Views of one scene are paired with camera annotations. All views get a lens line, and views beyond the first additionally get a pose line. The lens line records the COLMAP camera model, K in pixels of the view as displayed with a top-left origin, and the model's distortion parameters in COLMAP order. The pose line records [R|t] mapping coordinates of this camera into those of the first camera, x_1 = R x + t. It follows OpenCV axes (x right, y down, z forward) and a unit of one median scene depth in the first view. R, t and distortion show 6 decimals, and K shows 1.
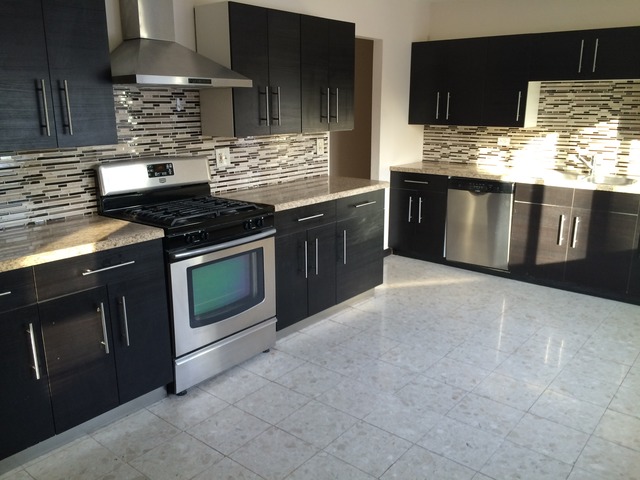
lens RADIAL K [[538.6, 0, 320.0], [0, 538.6, 240.0], [0, 0, 1]] dist [0.042376, -0.058585]
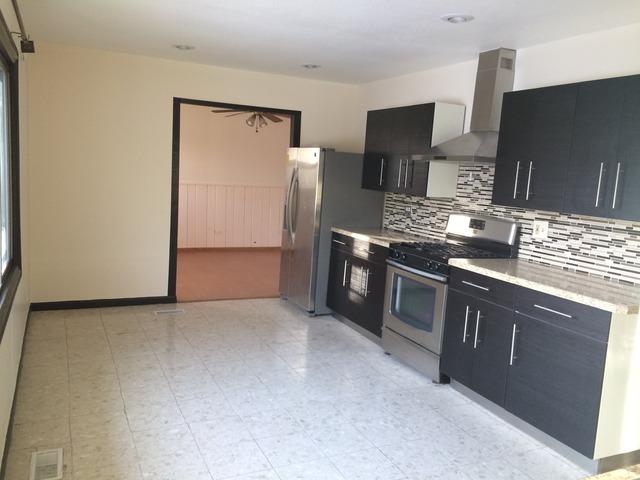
lens RADIAL K [[538.6, 0, 320.0], [0, 538.6, 240.0], [0, 0, 1]] dist [0.042376, -0.058585]
pose [[-0.422414, 0.094789, -0.901433, 1.000351], [-0.282156, 0.931352, 0.230154, -0.269892], [0.861368, 0.351565, -0.366671, 1.084568]]
